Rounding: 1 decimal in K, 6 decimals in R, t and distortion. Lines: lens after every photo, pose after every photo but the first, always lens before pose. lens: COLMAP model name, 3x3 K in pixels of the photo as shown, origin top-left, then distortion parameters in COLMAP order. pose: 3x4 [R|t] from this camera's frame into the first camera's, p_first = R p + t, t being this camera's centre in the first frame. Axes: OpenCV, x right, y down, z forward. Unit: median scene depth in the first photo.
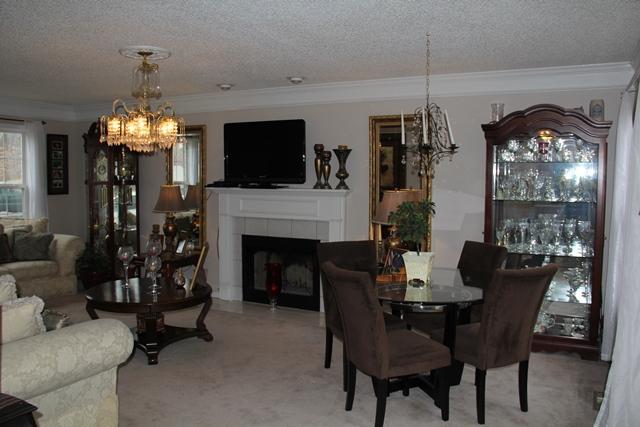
lens RADIAL K [[528.1, 0, 320.0], [0, 528.1, 213.5], [0, 0, 1]] dist [-0.174802, 0.136546]
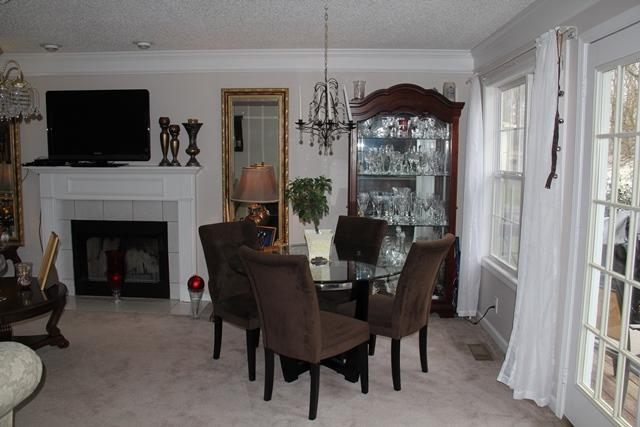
lens RADIAL K [[528.1, 0, 320.0], [0, 528.1, 213.5], [0, 0, 1]] dist [-0.174802, 0.136546]
pose [[0.905982, -0.047196, 0.420677, -0.147133], [0.025943, 0.998088, 0.056103, -0.008487], [-0.422521, -0.039915, 0.905474, 0.066385]]
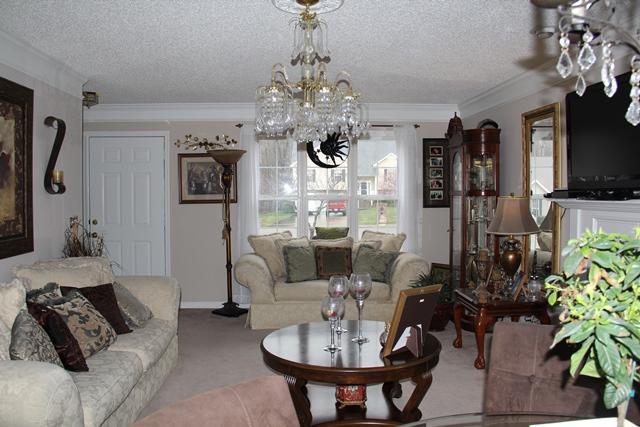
lens RADIAL K [[528.1, 0, 320.0], [0, 528.1, 213.5], [0, 0, 1]] dist [-0.174802, 0.136546]
pose [[0.497604, 0.018104, -0.867215, 0.207597], [-0.048906, 0.998777, -0.007212, -0.014762], [0.866025, 0.046000, 0.497881, 0.505985]]
